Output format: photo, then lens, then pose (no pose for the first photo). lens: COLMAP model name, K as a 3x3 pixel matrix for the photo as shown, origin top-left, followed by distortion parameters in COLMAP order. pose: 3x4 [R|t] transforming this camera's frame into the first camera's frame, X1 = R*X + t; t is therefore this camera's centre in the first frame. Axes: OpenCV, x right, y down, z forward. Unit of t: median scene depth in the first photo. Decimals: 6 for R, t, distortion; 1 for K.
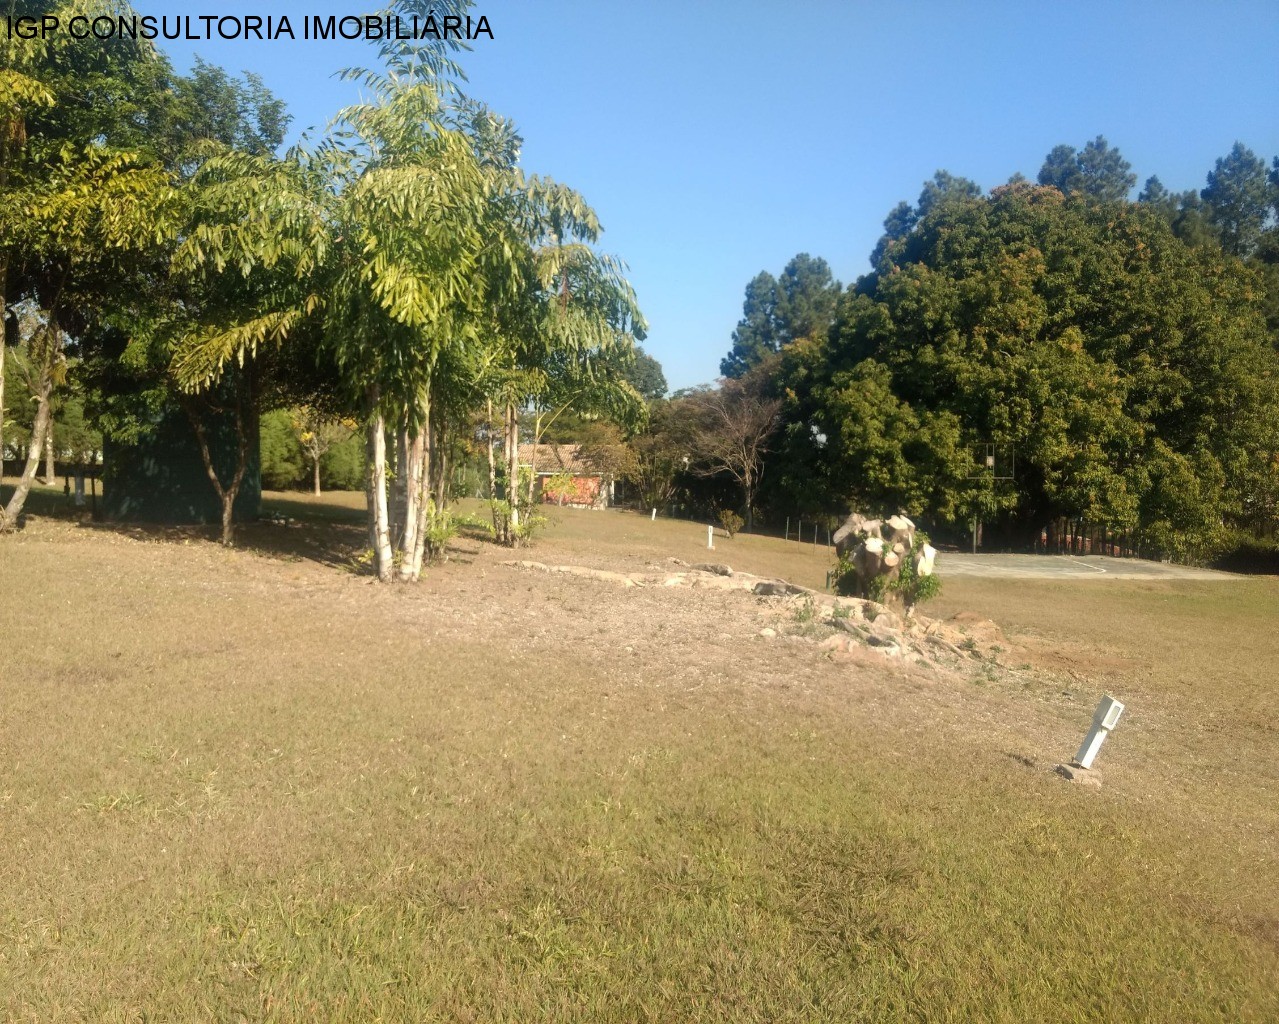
lens RADIAL K [[1047.0, 0, 658.2], [0, 1047.0, 513.8], [0, 0, 1]] dist [-0.027796, 0.103354]
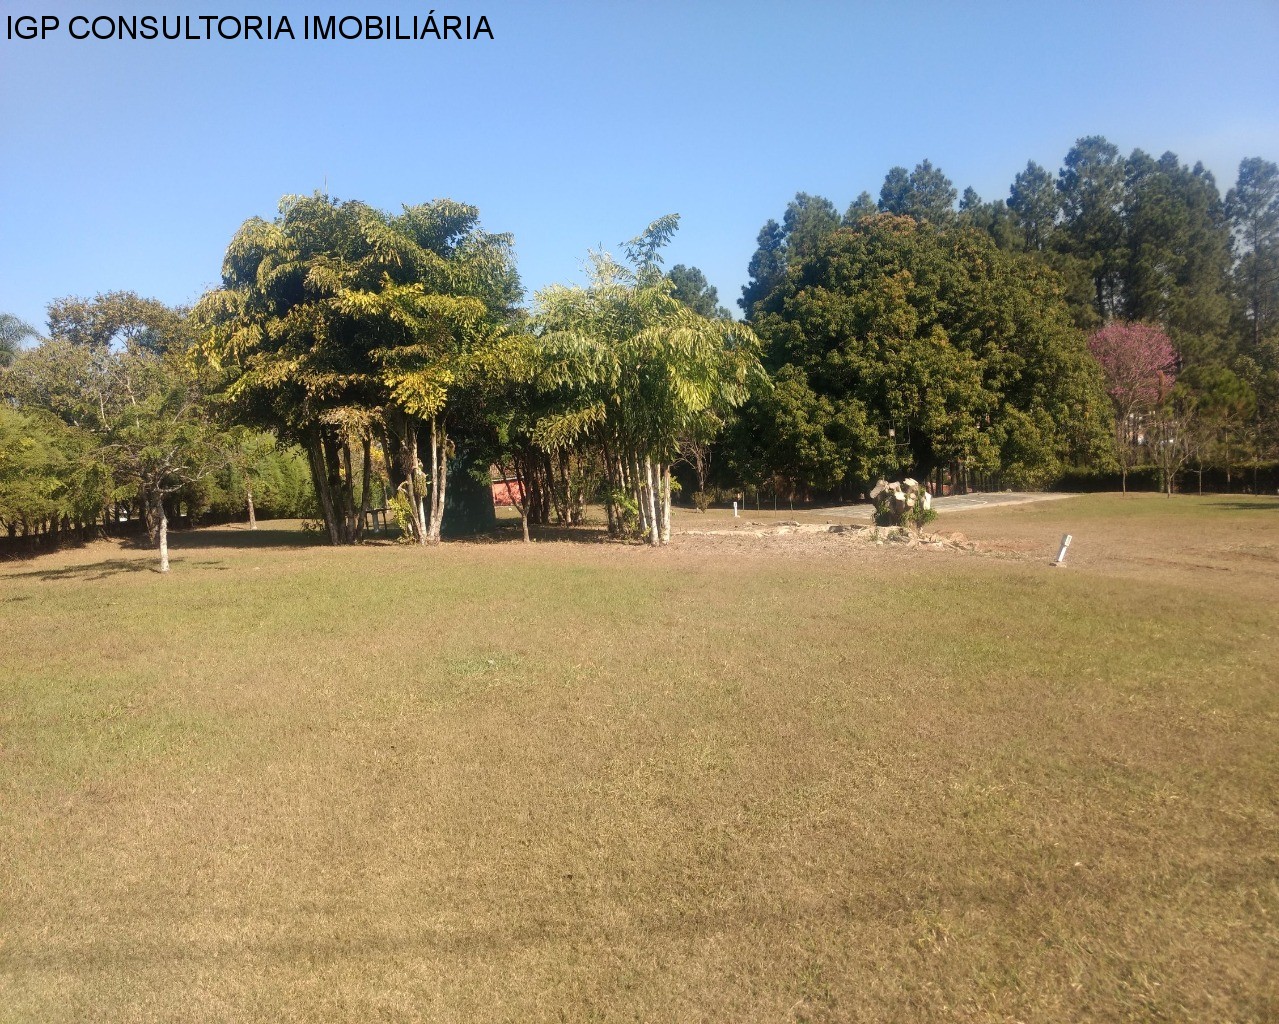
lens RADIAL K [[1005.1, 0, 659.9], [0, 1005.1, 511.0], [0, 0, 1]] dist [0.018909, 0.020554]
pose [[0.984519, -0.114657, 0.132575, -0.158321], [0.113100, 0.993397, 0.019244, -0.008872], [-0.133907, -0.003952, 0.990986, -0.242553]]
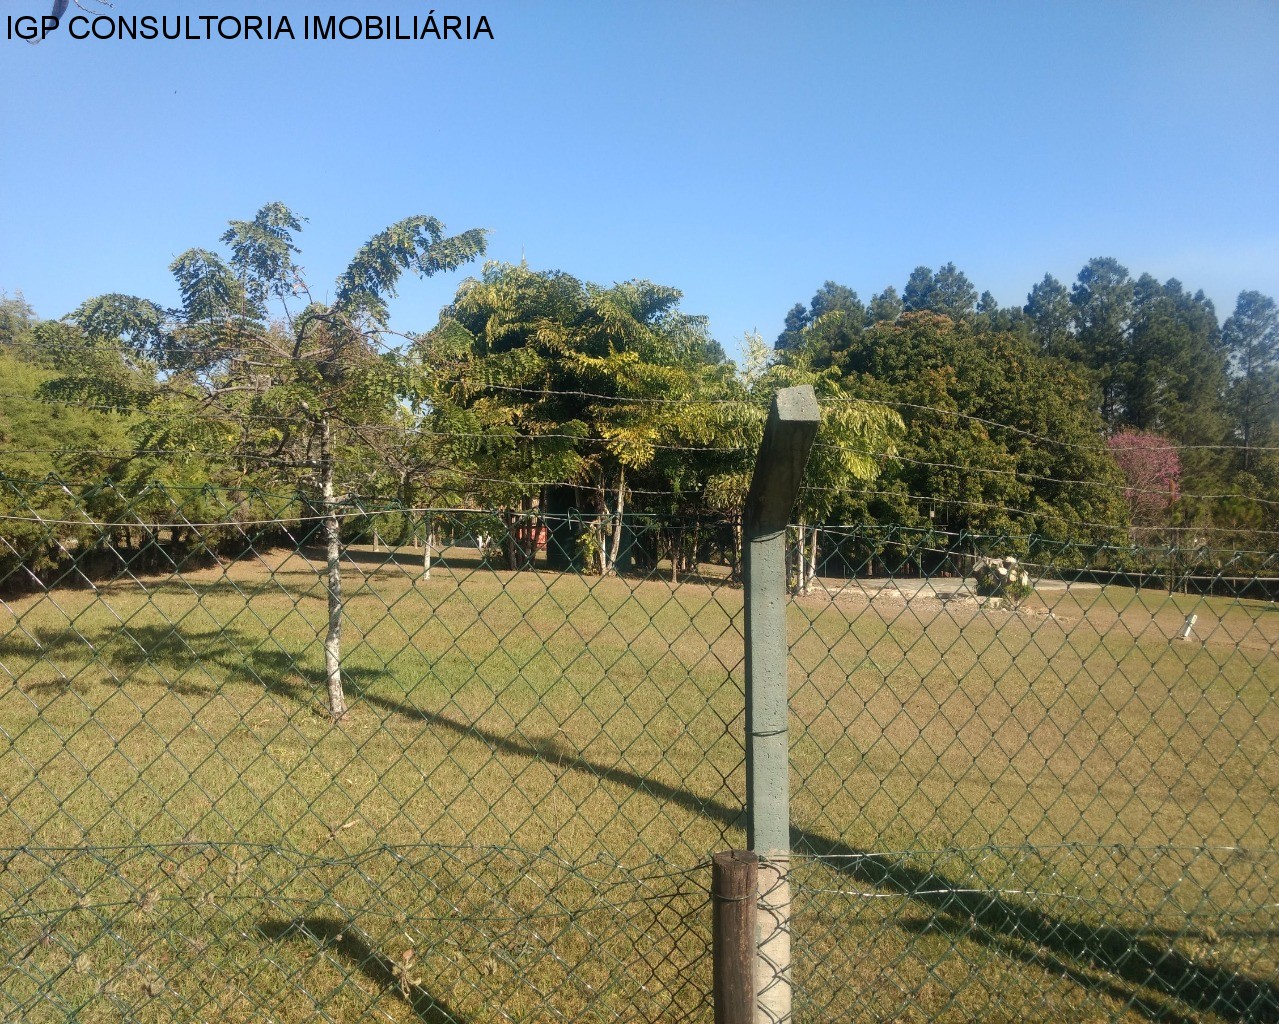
lens RADIAL K [[1005.1, 0, 652.0], [0, 1005.1, 501.0], [0, 0, 1]] dist [0.018909, 0.020554]
pose [[0.985237, -0.017753, 0.170276, -0.294689], [0.026451, 0.998451, -0.048955, -0.010644], [-0.169143, 0.052736, 0.984180, -0.300368]]
